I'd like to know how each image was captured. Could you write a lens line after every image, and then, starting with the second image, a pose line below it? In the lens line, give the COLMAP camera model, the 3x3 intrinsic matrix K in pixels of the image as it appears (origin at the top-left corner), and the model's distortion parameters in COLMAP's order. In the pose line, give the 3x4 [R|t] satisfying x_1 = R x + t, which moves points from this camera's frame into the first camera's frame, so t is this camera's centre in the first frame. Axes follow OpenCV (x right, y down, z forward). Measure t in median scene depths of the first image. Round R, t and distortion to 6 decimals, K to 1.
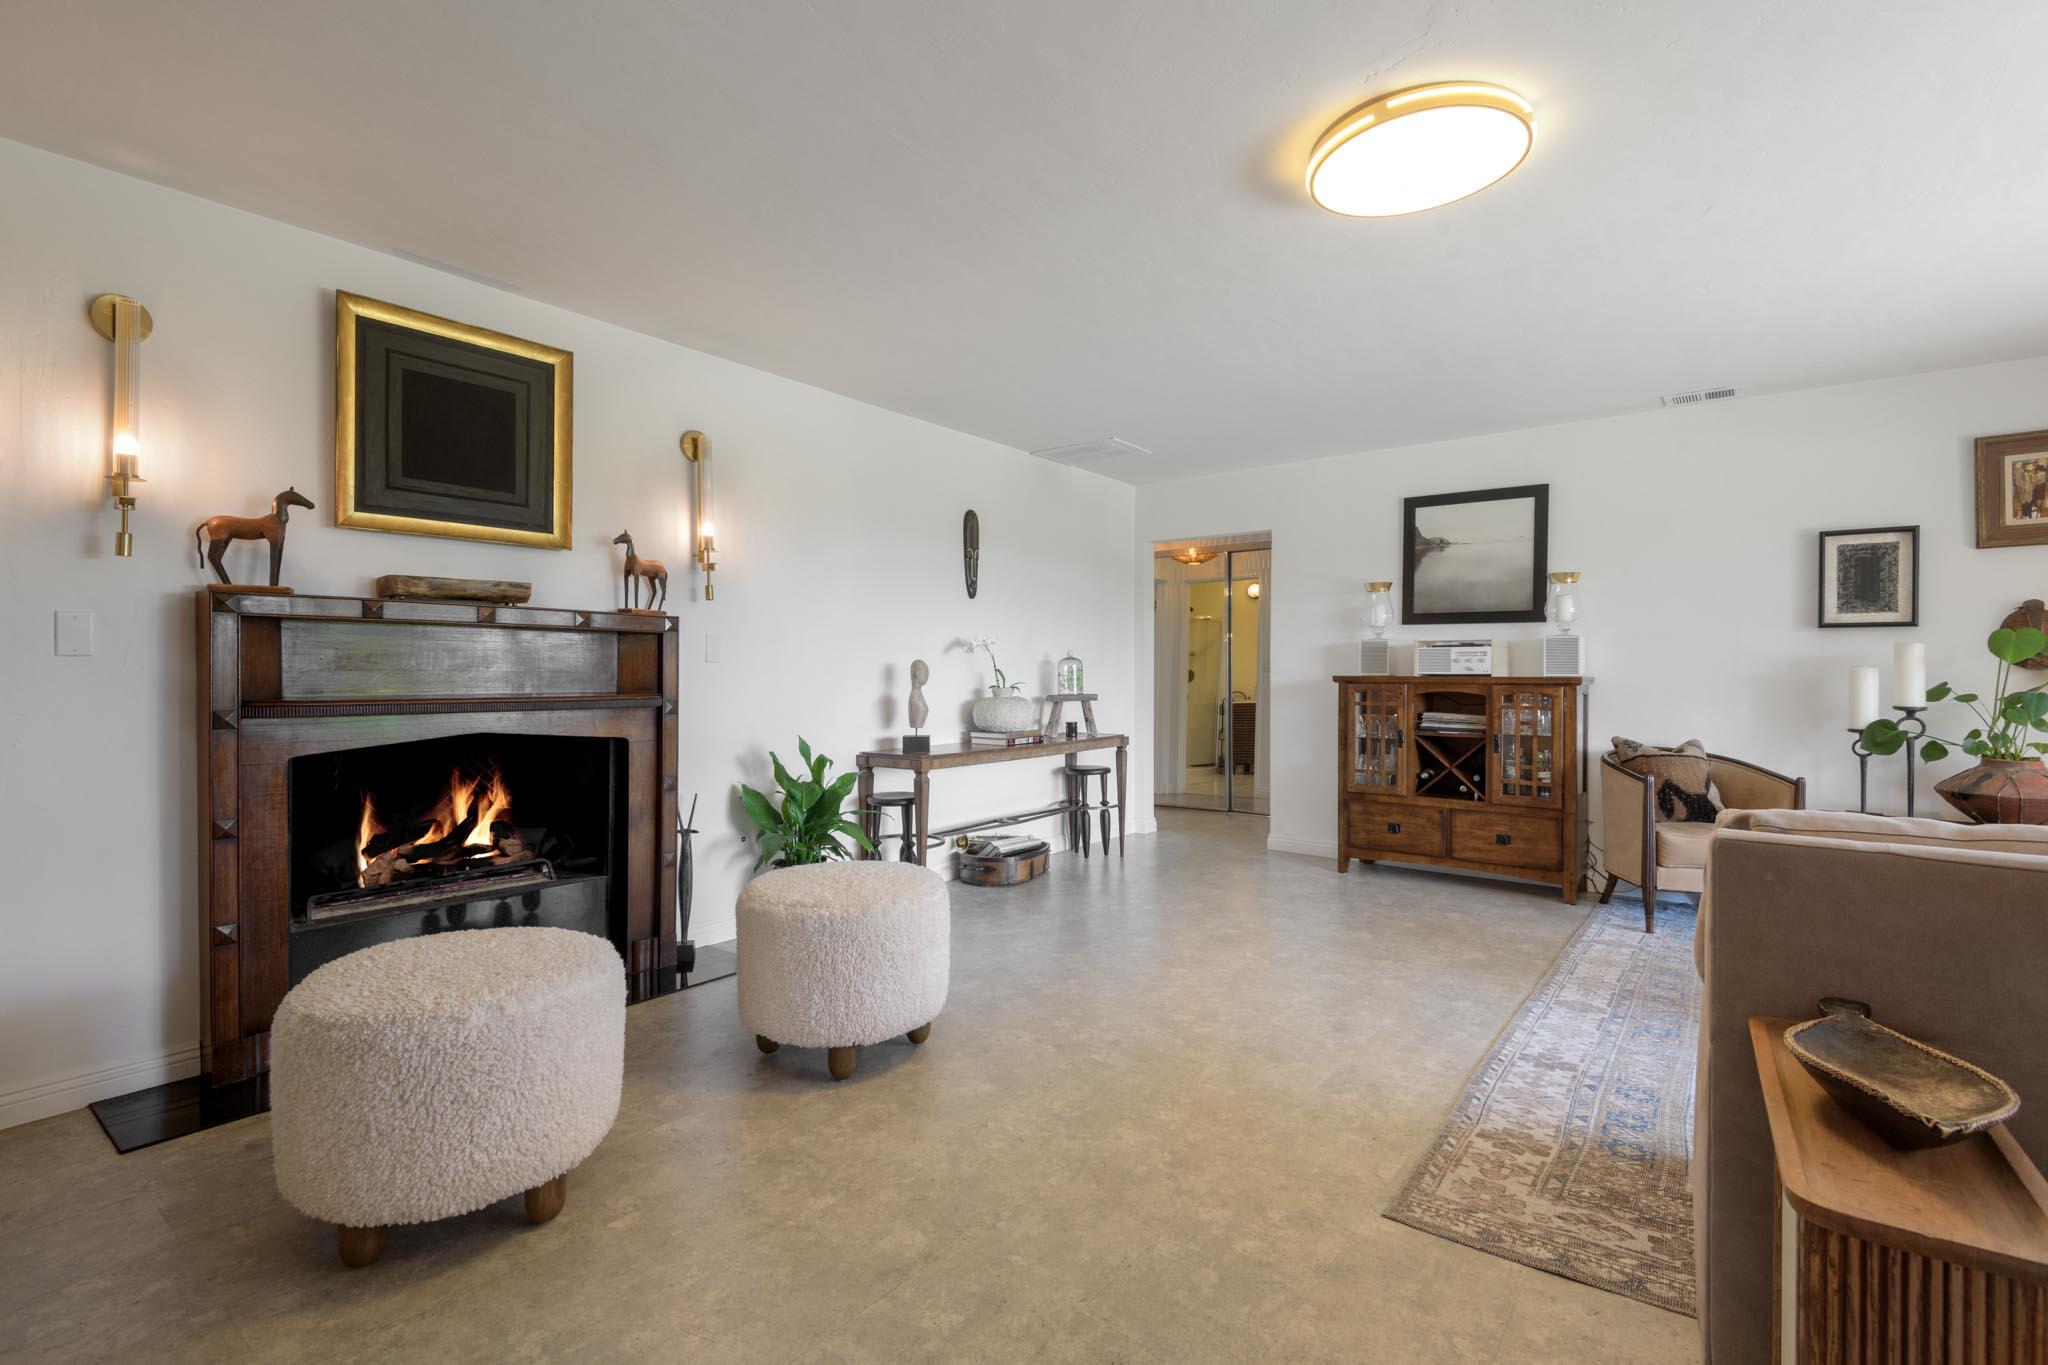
lens RADIAL K [[931.4, 0, 1018.9], [0, 931.4, 678.6], [0, 0, 1]] dist [0.022725, -0.003408]
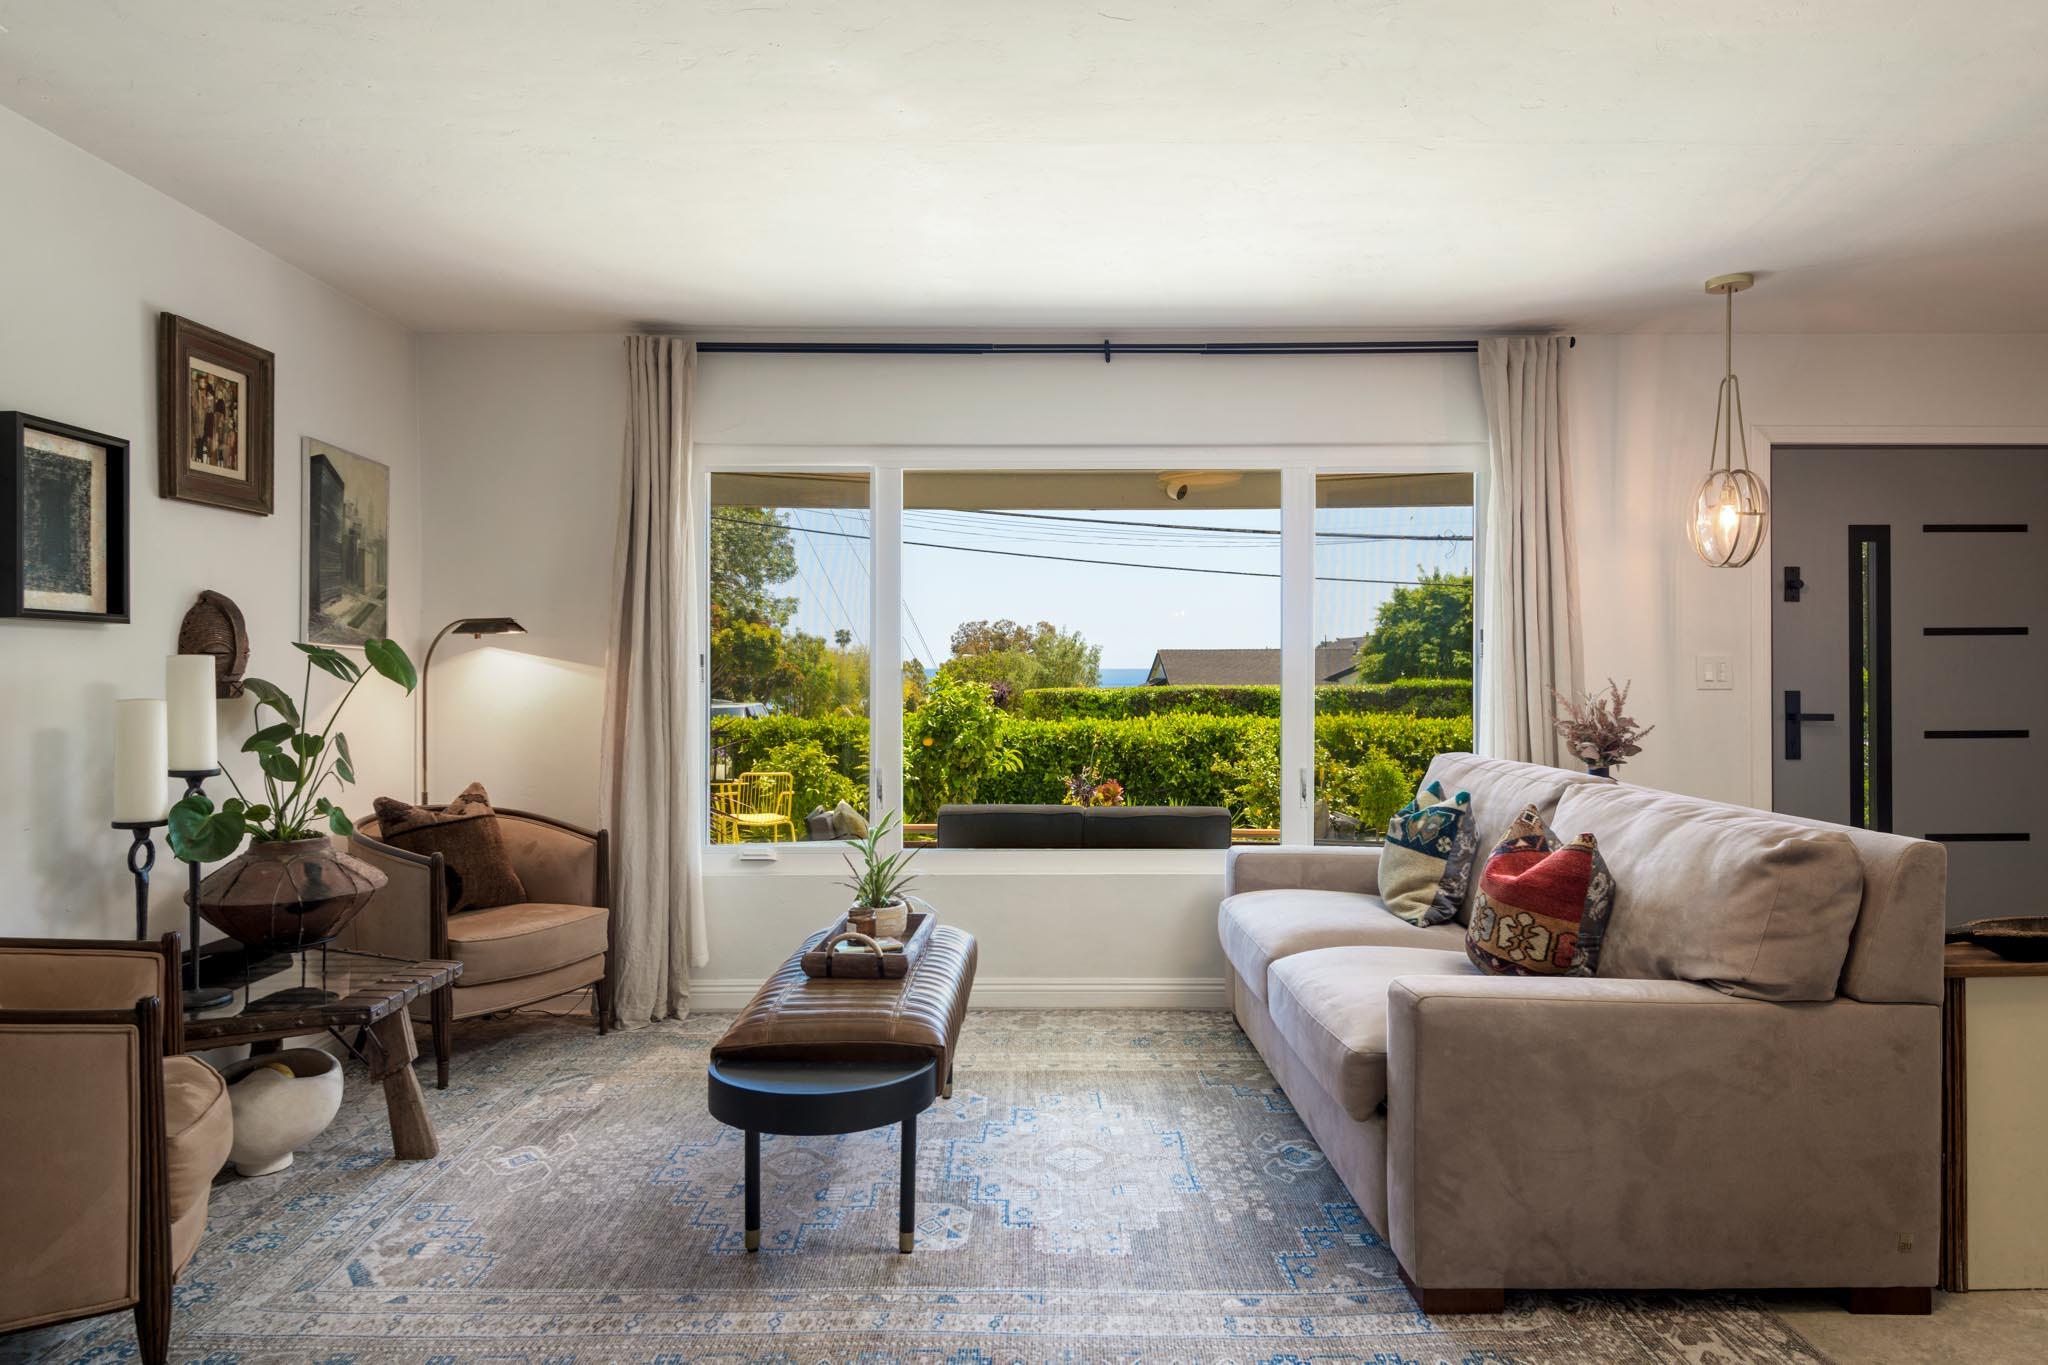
lens RADIAL K [[1229.8, 0, 1031.9], [0, 1229.8, 678.4], [0, 0, 1]] dist [0.016642, -0.007569]
pose [[-0.625548, -0.006091, 0.780162, 0.087040], [0.003326, 0.999940, 0.010473, -0.040875], [-0.780178, 0.009146, -0.625490, 1.424994]]
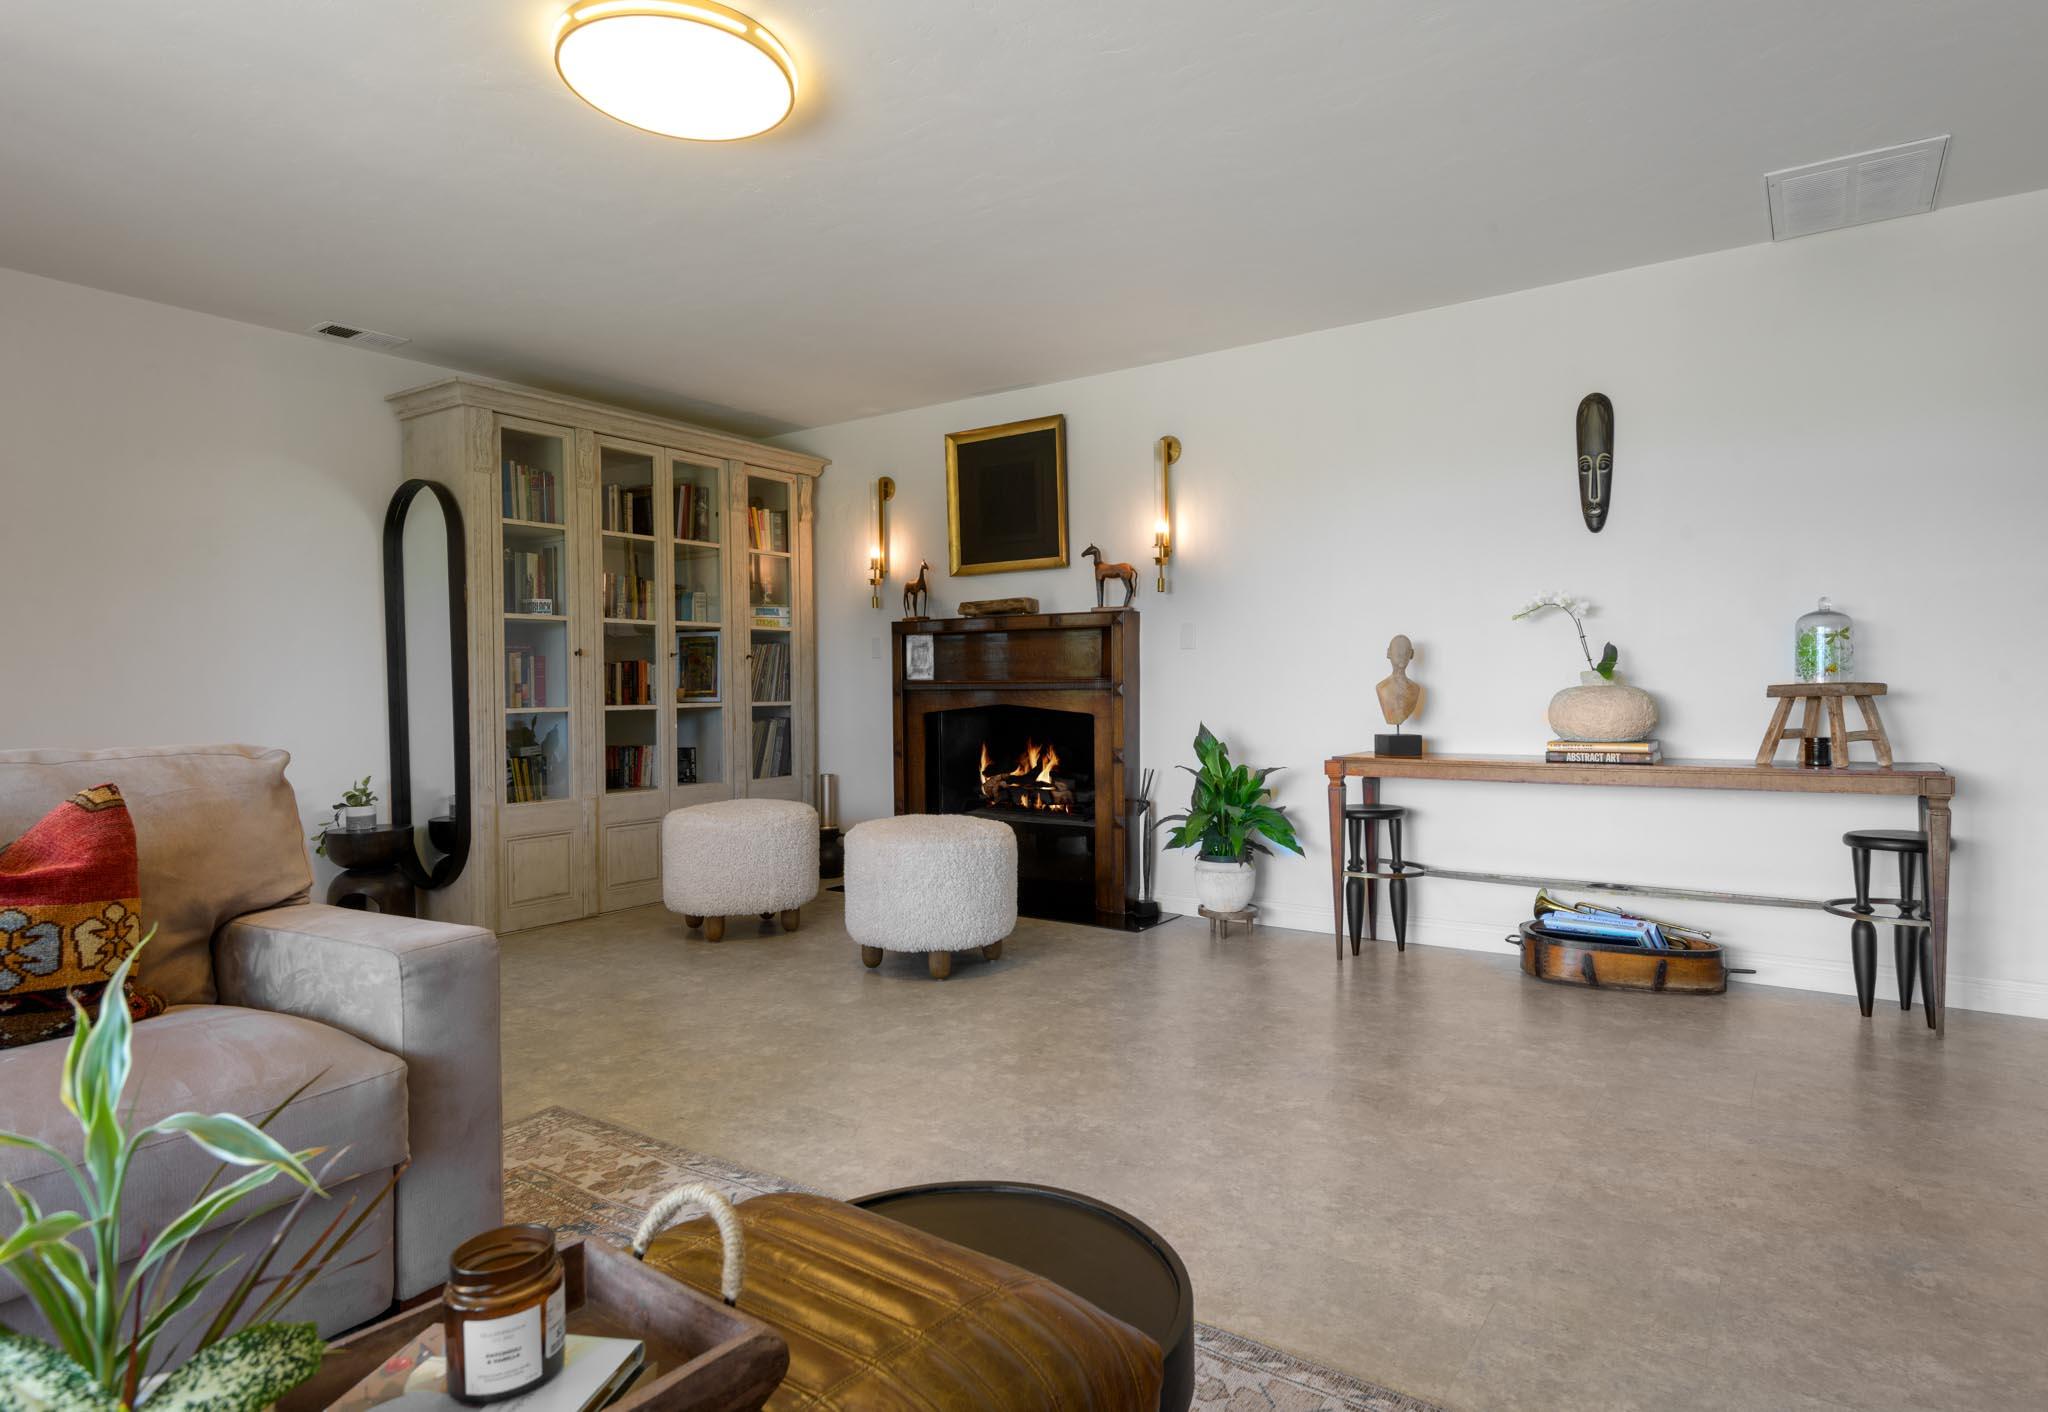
lens RADIAL K [[1115.4, 0, 1068.3], [0, 1115.4, 691.5], [0, 0, 1]] dist [0.029812, -0.002517]
pose [[0.077564, 0.004340, -0.996978, 1.217480], [0.003174, 0.999984, 0.004600, 0.032510], [0.996982, -0.003521, 0.077549, 1.015197]]
